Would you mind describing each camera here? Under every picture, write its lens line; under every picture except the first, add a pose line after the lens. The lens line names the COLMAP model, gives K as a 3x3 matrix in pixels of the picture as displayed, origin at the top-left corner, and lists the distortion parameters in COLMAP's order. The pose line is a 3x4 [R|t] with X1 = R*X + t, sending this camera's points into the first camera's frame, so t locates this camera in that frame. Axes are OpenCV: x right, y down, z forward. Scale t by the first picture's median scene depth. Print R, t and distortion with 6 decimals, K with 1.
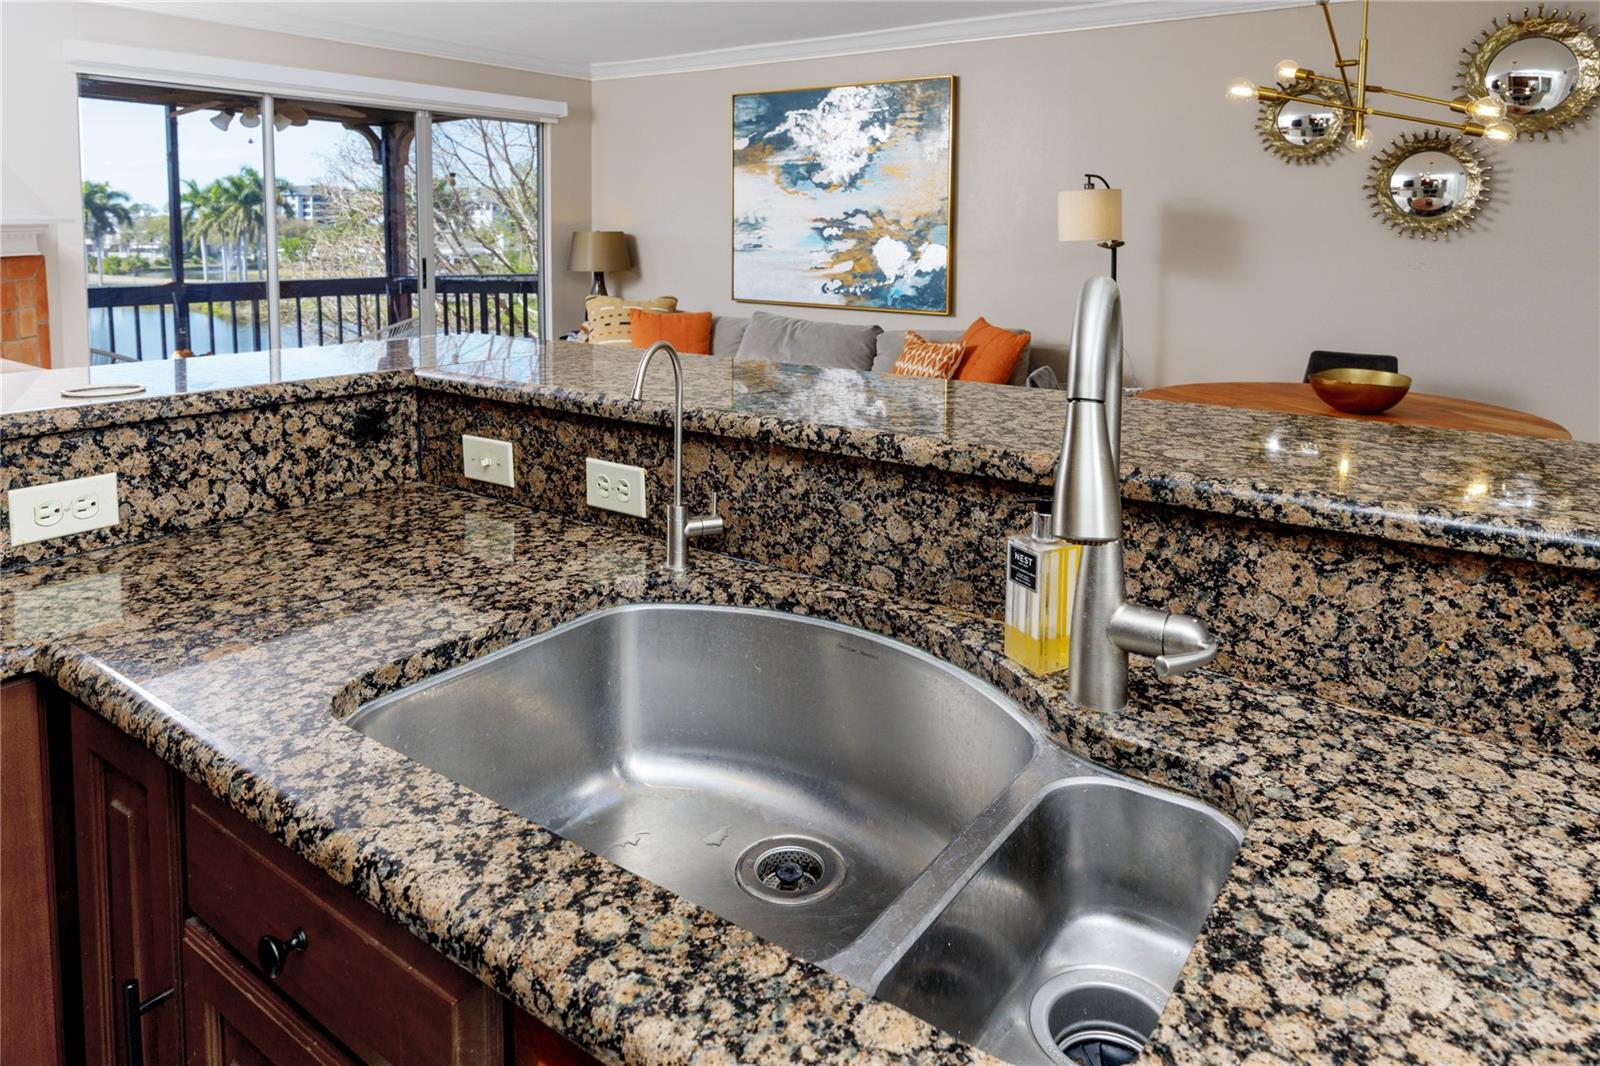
lens RADIAL K [[1021.6, 0, 809.8], [0, 1021.6, 315.9], [0, 0, 1]] dist [0.005920, -0.000064]
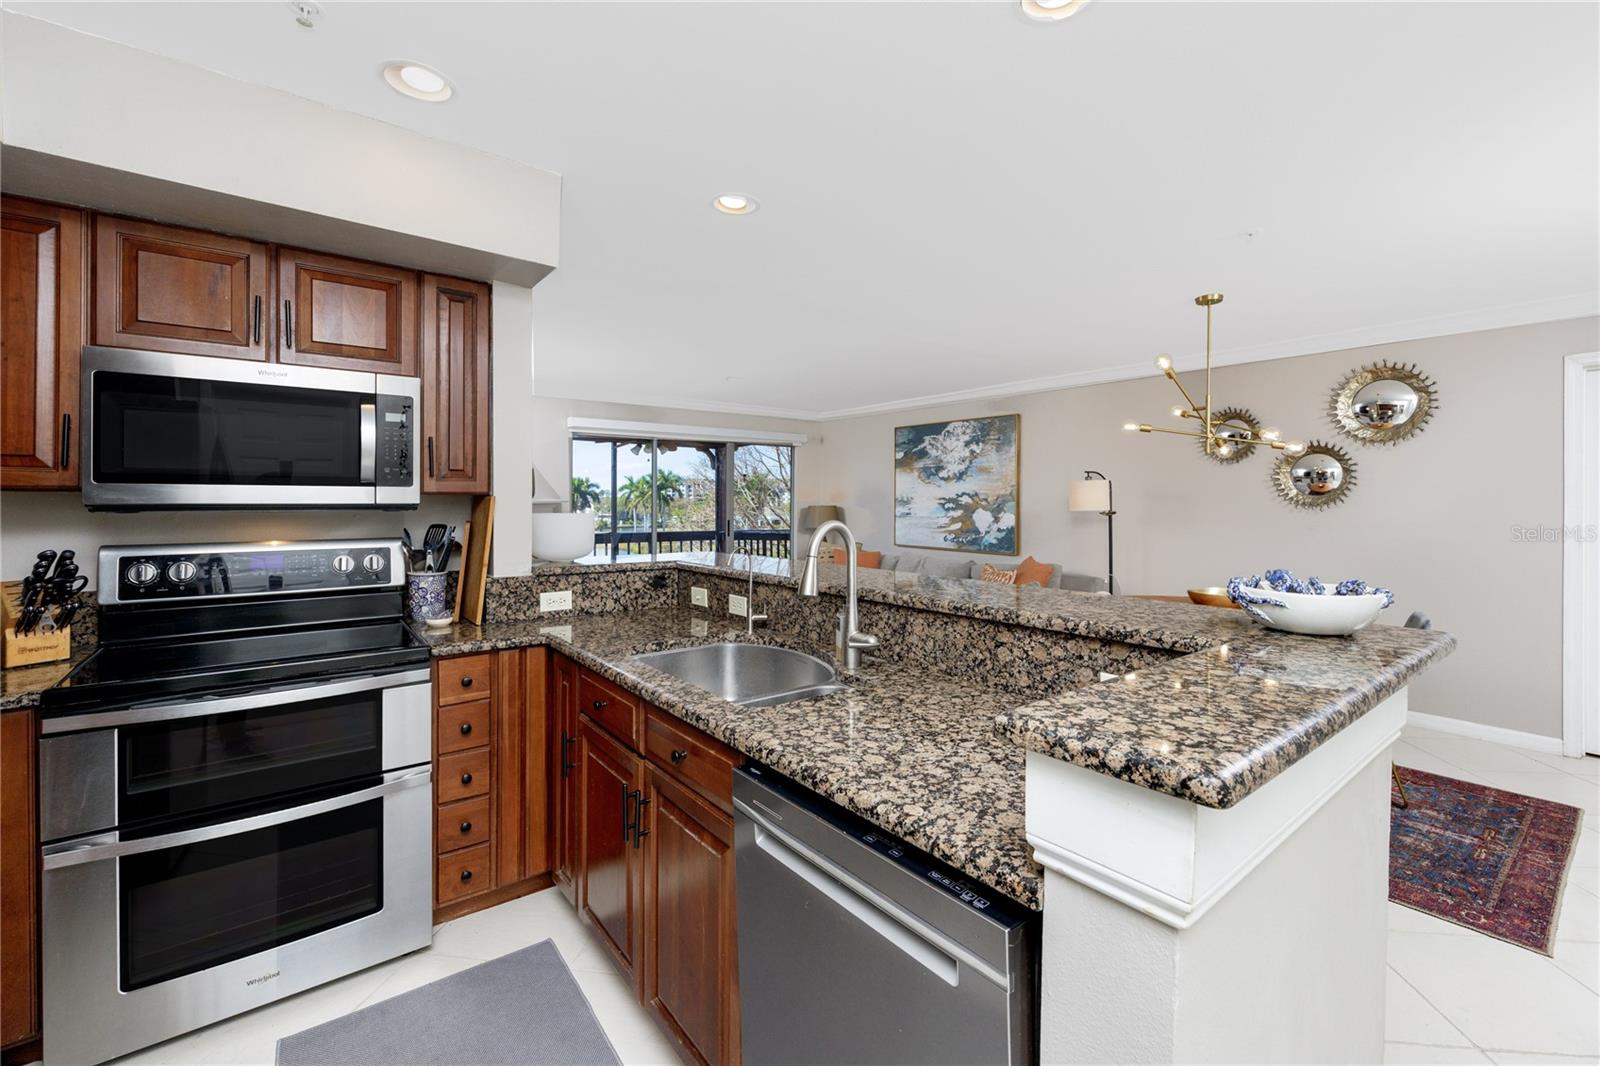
lens RADIAL K [[666.3, 0, 800.5], [0, 666.3, 498.3], [0, 0, 1]] dist [0.001523, 0.000452]
pose [[0.958156, -0.004964, -0.286202, 0.111851], [-0.021505, 0.995776, -0.089267, 0.011296], [0.285437, 0.091687, 0.954002, -0.147333]]
